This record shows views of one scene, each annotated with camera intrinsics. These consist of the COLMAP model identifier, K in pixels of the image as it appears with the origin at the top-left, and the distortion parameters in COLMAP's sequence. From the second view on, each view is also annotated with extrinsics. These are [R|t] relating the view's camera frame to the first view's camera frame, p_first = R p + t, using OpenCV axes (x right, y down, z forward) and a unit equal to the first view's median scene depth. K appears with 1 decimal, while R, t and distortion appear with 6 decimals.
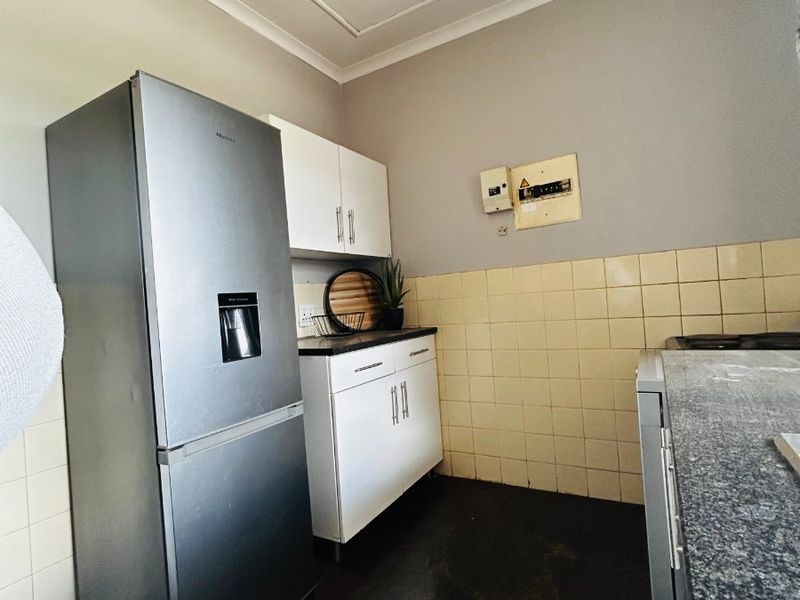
lens RADIAL K [[435.9, 0, 397.0], [0, 435.9, 299.3], [0, 0, 1]] dist [-0.005576, 0.002283]
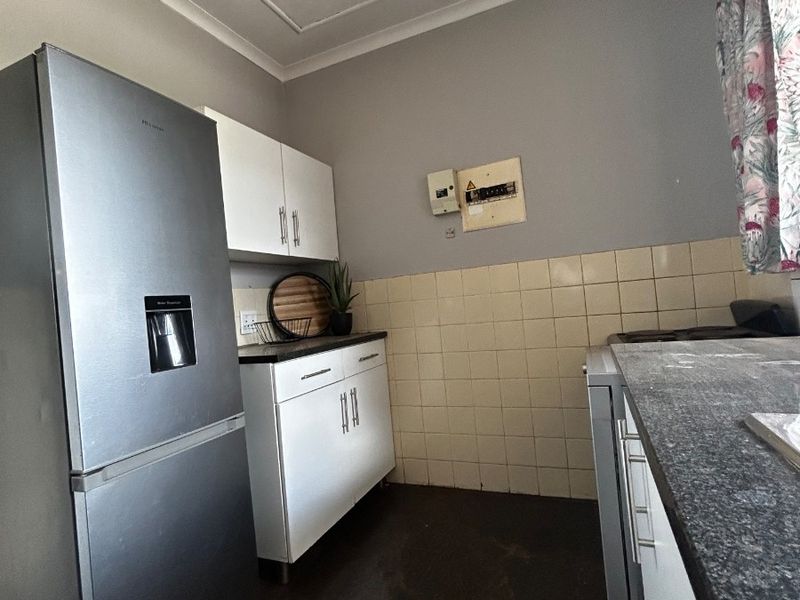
lens RADIAL K [[435.9, 0, 398.6], [0, 435.9, 300.7], [0, 0, 1]] dist [-0.005576, 0.002283]
pose [[0.992467, -0.016049, 0.121457, 0.000409], [0.018019, 0.999723, -0.015139, 0.012237], [-0.121180, 0.017214, 0.992481, 0.028241]]
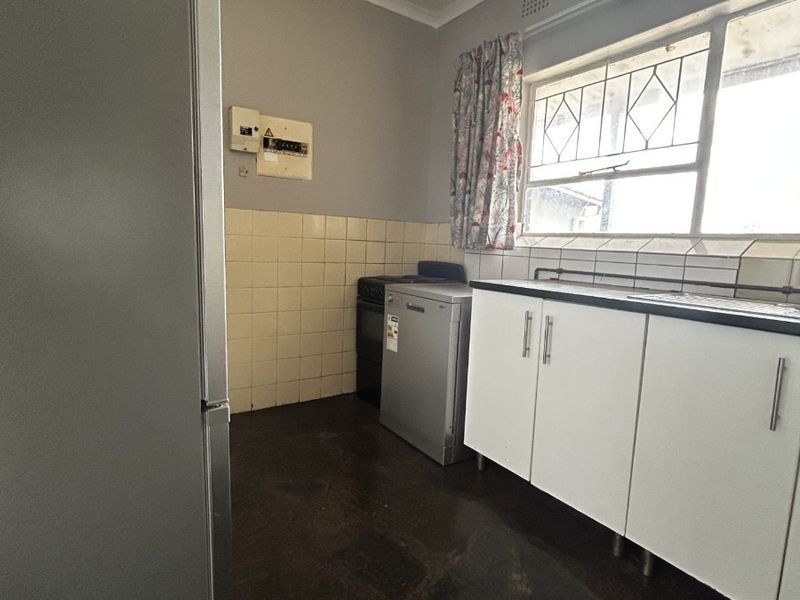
lens RADIAL K [[435.9, 0, 399.7], [0, 435.9, 299.2], [0, 0, 1]] dist [-0.005576, 0.002283]
pose [[0.423473, -0.024047, 0.905590, -0.590321], [-0.079182, 0.994839, 0.063444, 0.051566], [-0.902442, -0.098573, 0.419383, 0.231391]]
